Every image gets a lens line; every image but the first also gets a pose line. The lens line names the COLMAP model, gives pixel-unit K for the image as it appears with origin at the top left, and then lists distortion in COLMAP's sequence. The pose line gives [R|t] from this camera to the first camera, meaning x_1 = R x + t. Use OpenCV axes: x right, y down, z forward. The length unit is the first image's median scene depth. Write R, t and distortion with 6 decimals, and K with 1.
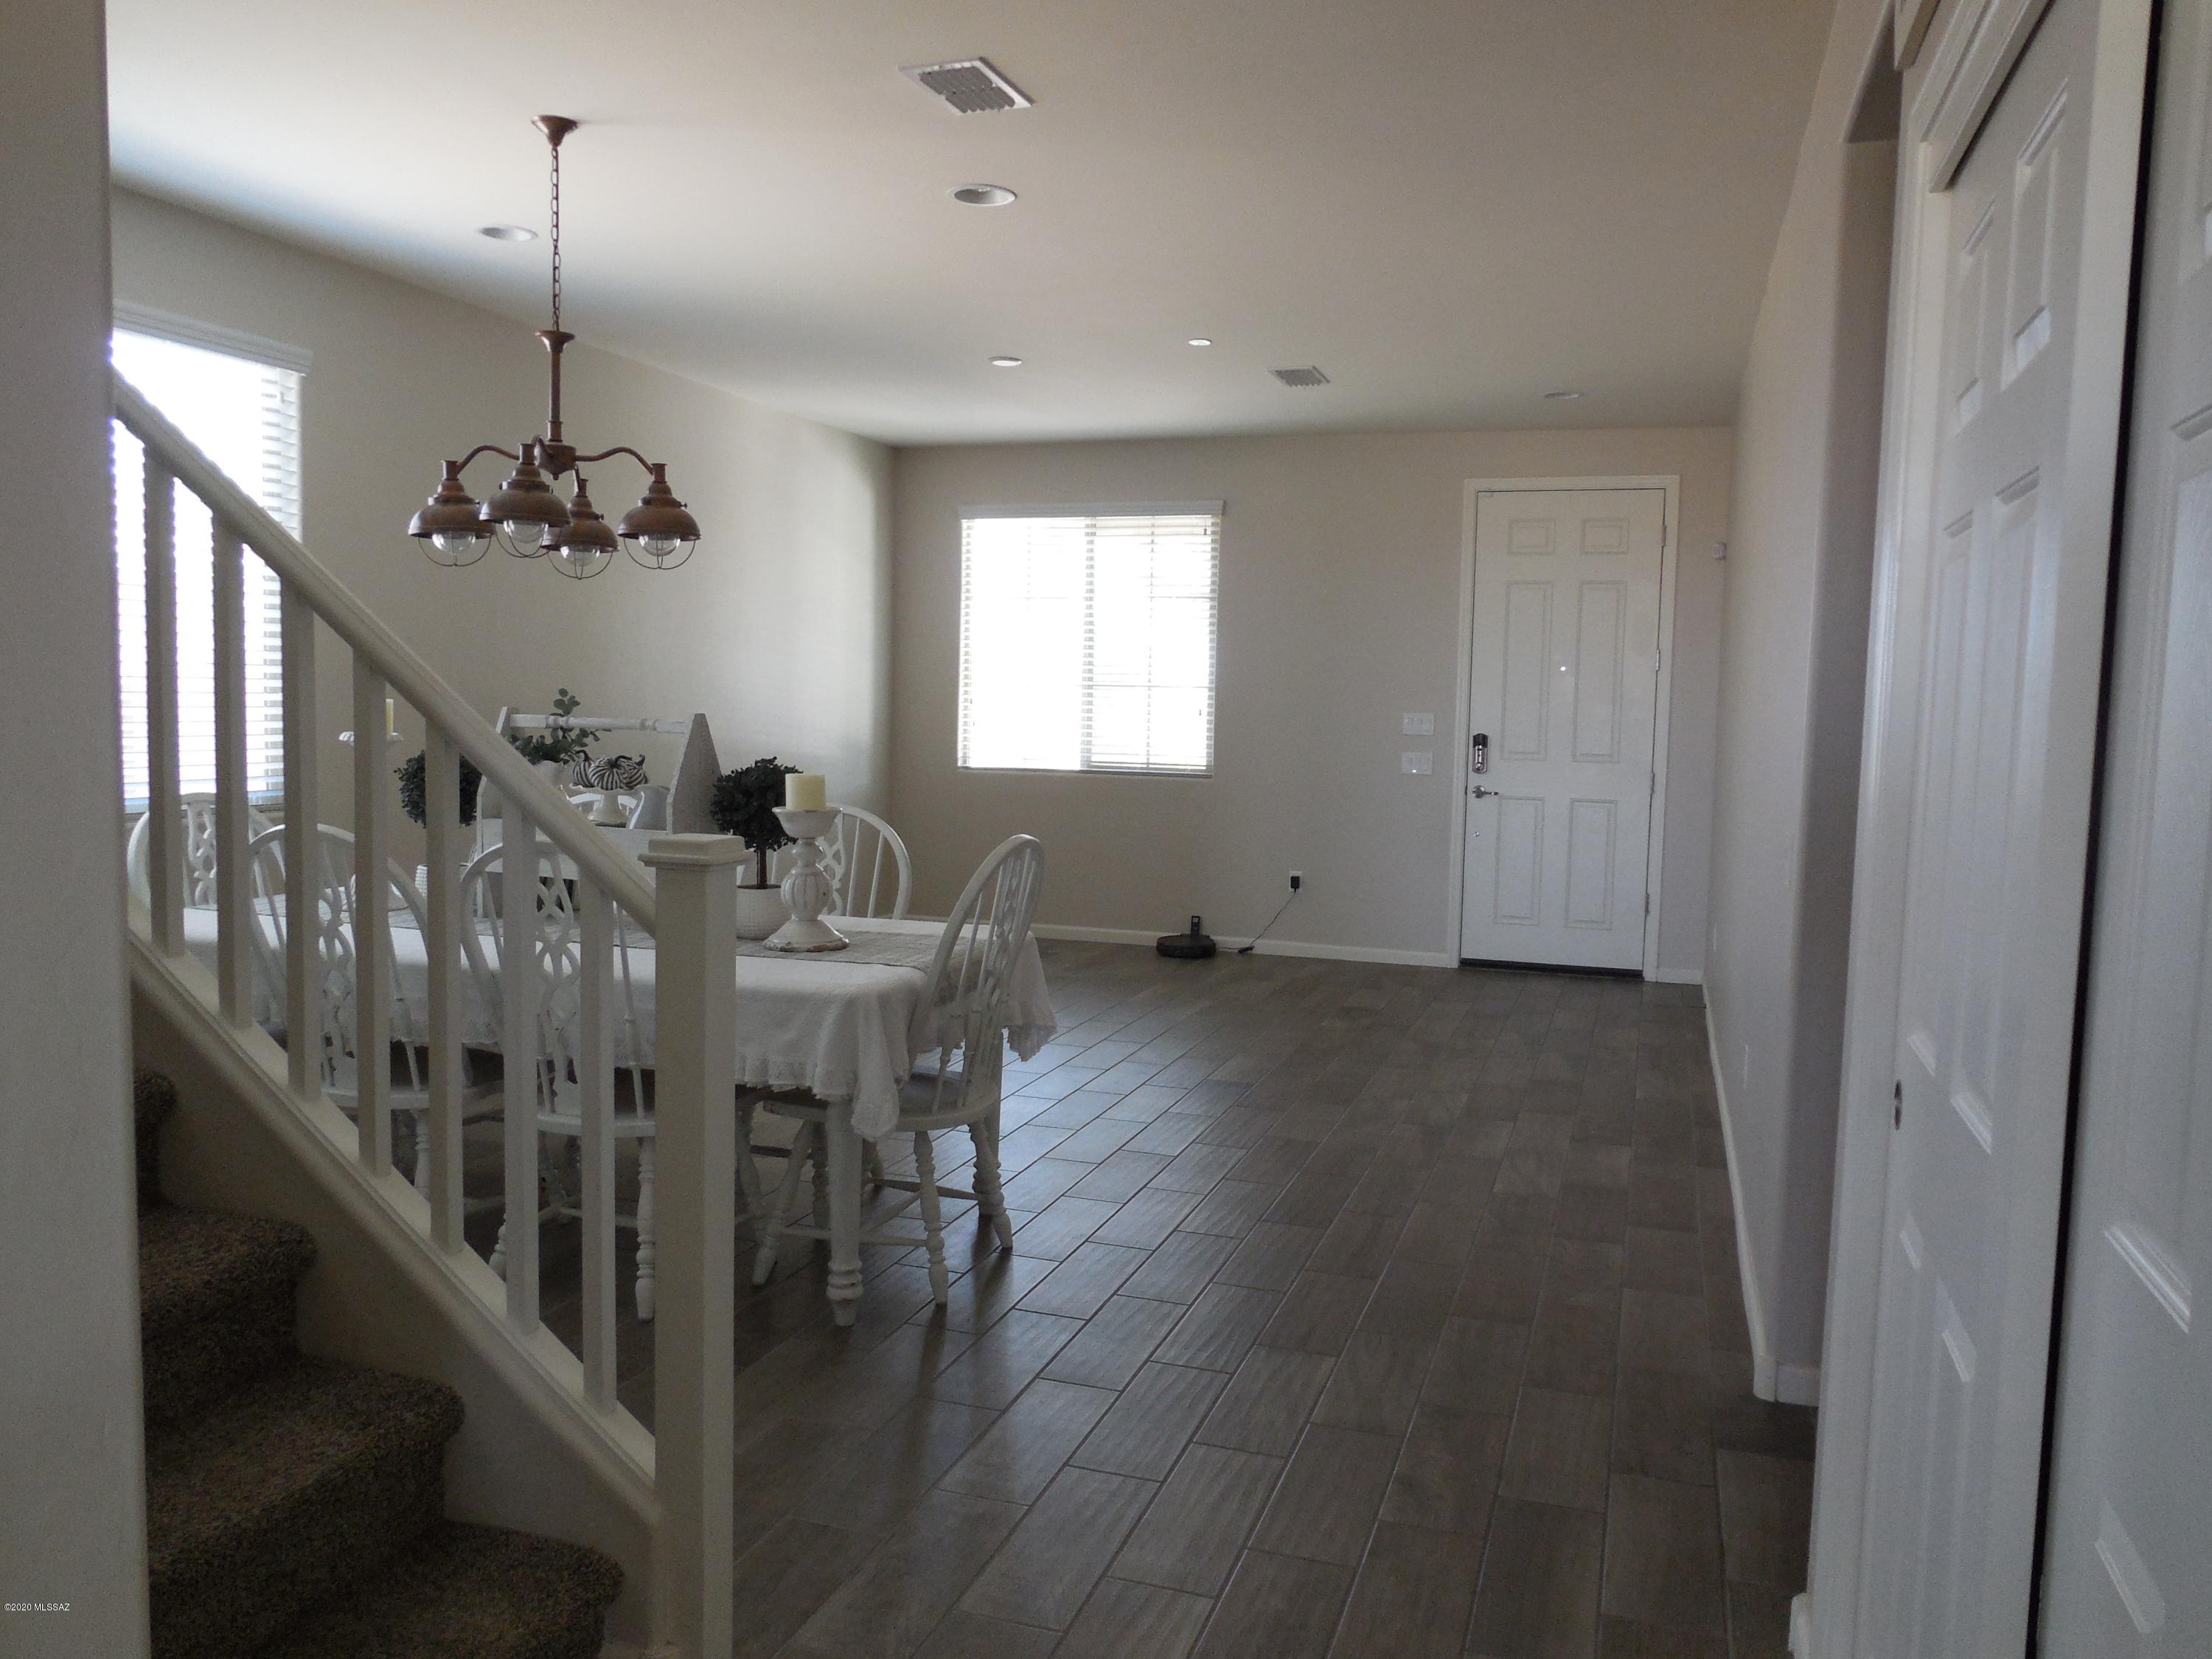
lens RADIAL K [[1664.4, 0, 1100.2], [0, 1664.4, 819.5], [0, 0, 1]] dist [-0.024898, 0.022143]
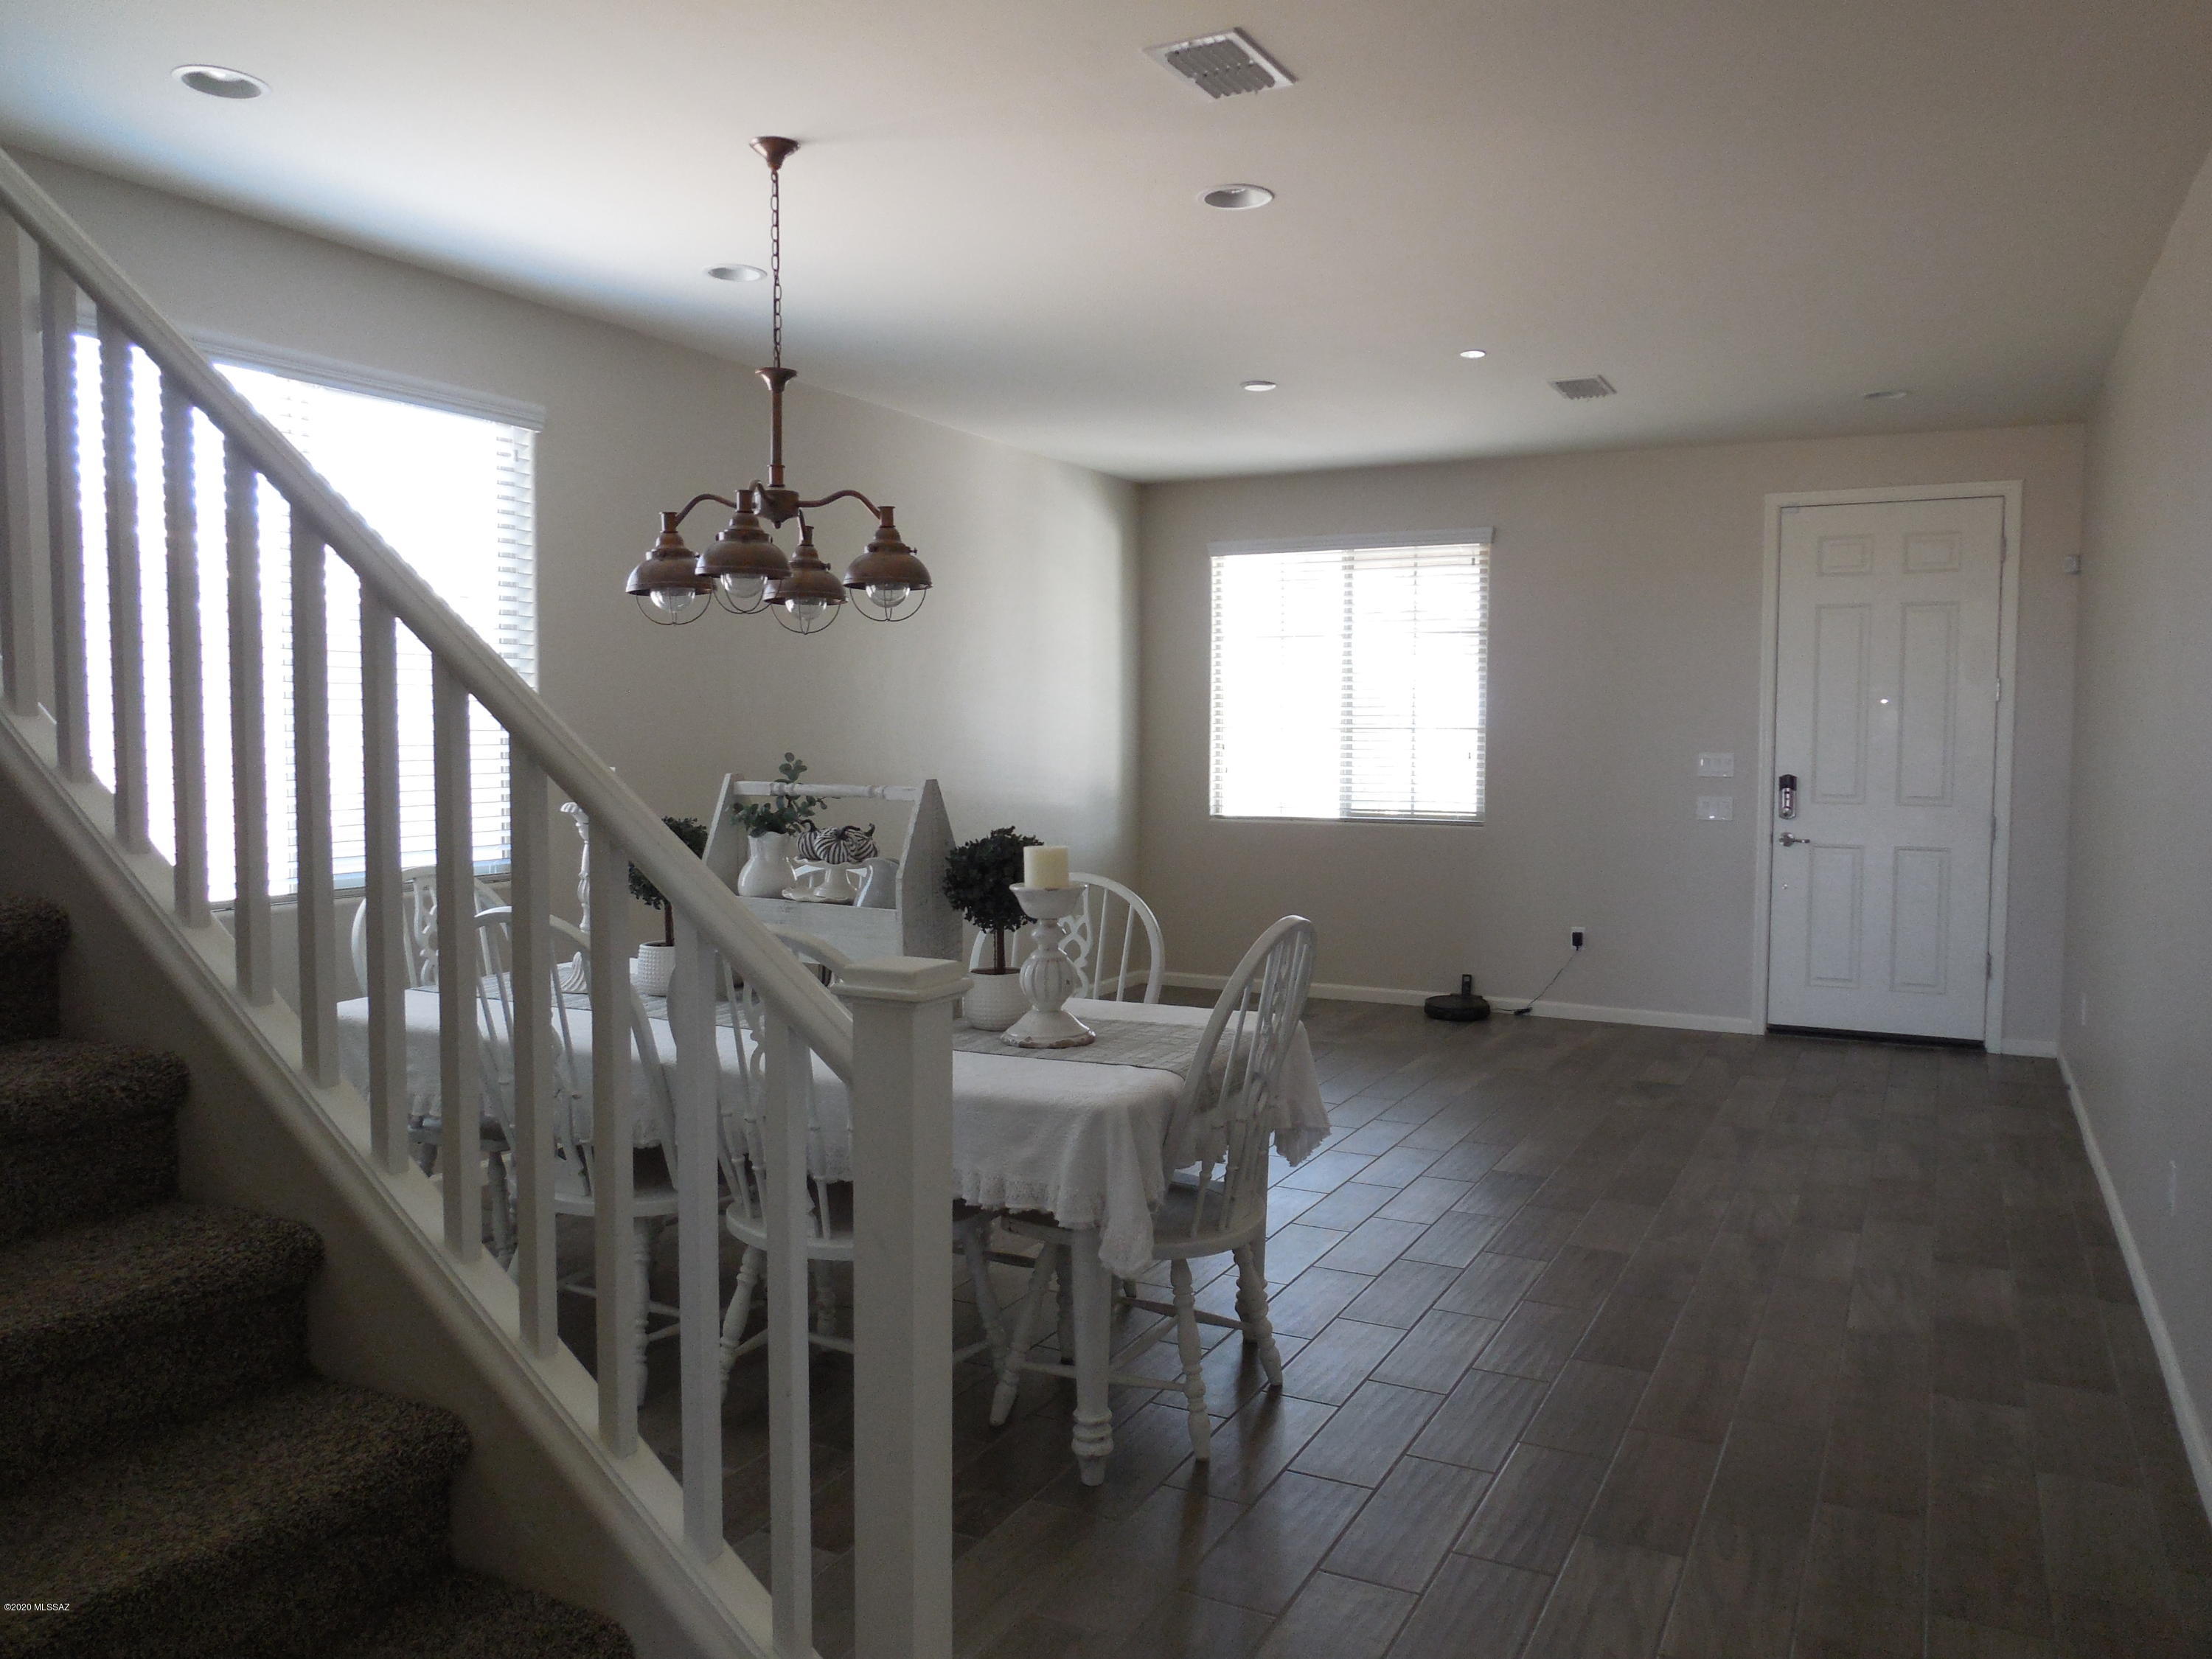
lens RADIAL K [[1664.4, 0, 1102.4], [0, 1664.4, 837.0], [0, 0, 1]] dist [-0.024898, 0.022143]
pose [[0.989092, -0.008766, -0.147040, -0.014309], [0.007121, 0.999906, -0.011711, -0.020199], [0.147129, 0.010536, 0.989061, 0.109621]]
